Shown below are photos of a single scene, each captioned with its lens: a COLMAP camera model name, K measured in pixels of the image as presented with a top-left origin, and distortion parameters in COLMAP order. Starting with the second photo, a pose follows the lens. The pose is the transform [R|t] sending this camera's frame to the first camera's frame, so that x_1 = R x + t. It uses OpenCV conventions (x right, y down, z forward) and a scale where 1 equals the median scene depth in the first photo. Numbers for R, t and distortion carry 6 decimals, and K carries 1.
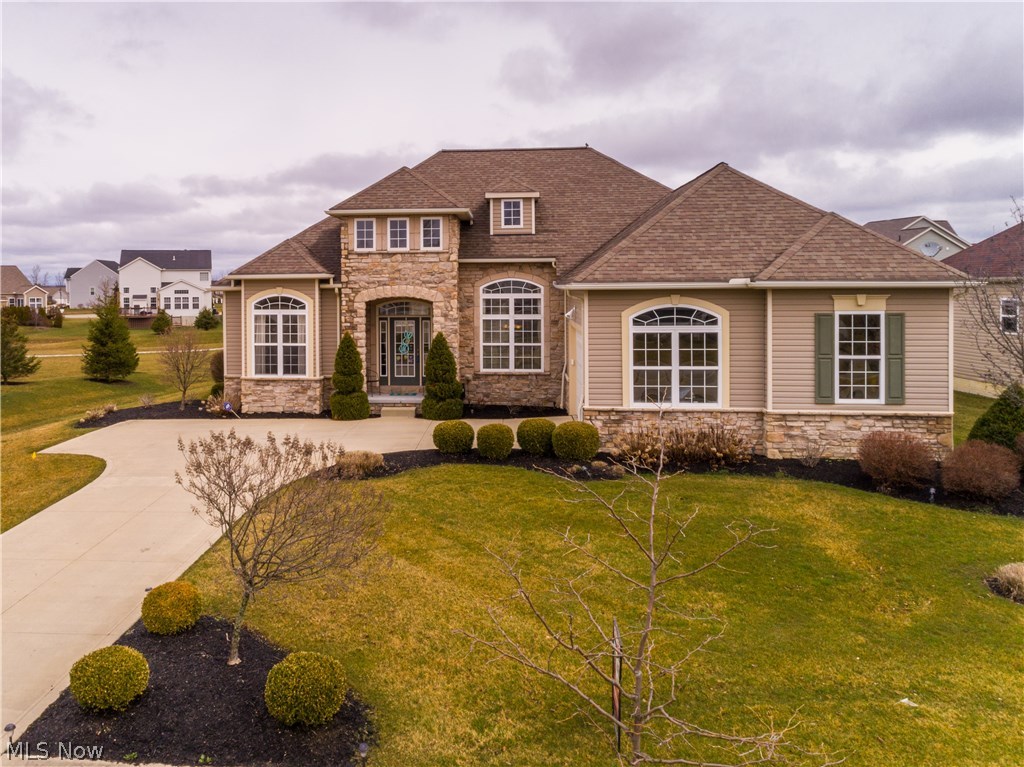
lens RADIAL K [[855.8, 0, 509.3], [0, 855.8, 386.7], [0, 0, 1]] dist [0.003986, 0.004363]
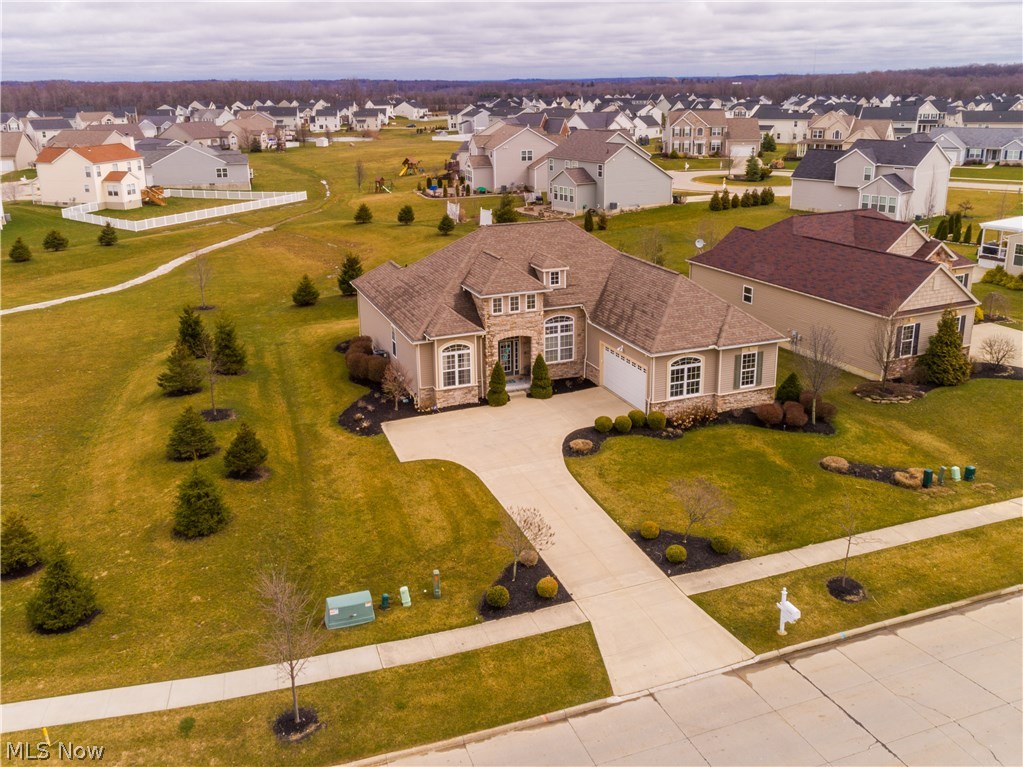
lens RADIAL K [[854.9, 0, 512.8], [0, 854.9, 380.4], [0, 0, 1]] dist [0.003986, 0.004363]
pose [[0.879856, -0.159532, 0.447665, -0.996264], [0.028713, 0.958098, 0.284998, -0.551220], [-0.474373, -0.237903, 0.847568, -0.614748]]
